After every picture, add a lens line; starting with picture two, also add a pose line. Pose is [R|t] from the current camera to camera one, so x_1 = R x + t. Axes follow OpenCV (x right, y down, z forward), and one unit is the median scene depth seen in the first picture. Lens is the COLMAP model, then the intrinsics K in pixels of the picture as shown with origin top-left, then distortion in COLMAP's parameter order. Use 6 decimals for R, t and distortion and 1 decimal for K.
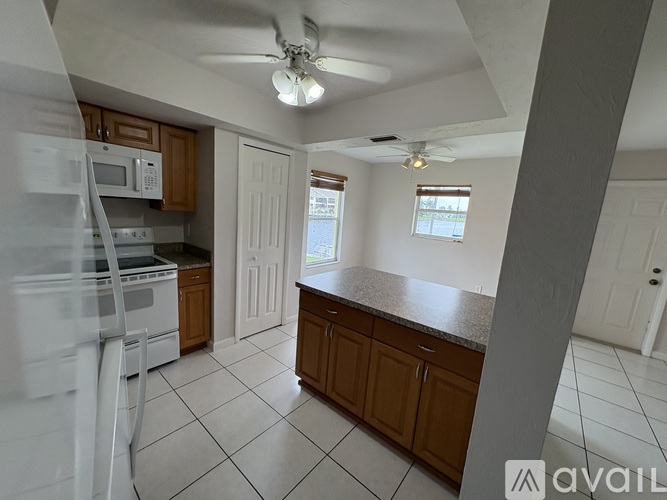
lens RADIAL K [[266.6, 0, 333.1], [0, 266.6, 249.8], [0, 0, 1]] dist [-0.000485, -0.000720]
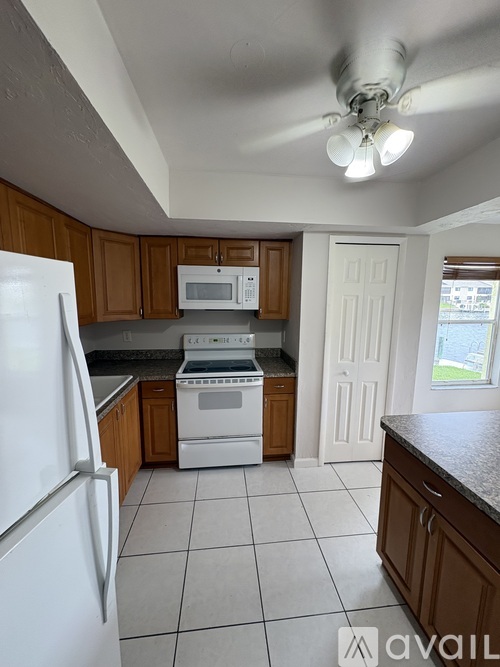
lens RADIAL K [[266.6, 0, 247.5], [0, 266.6, 333.1], [0, 0, 1]] dist [-0.000485, -0.000720]
pose [[0.714951, 0.028290, -0.698602, 0.080809], [-0.066844, 0.997370, -0.028019, -0.057434], [0.695972, 0.066729, 0.714962, 0.192801]]
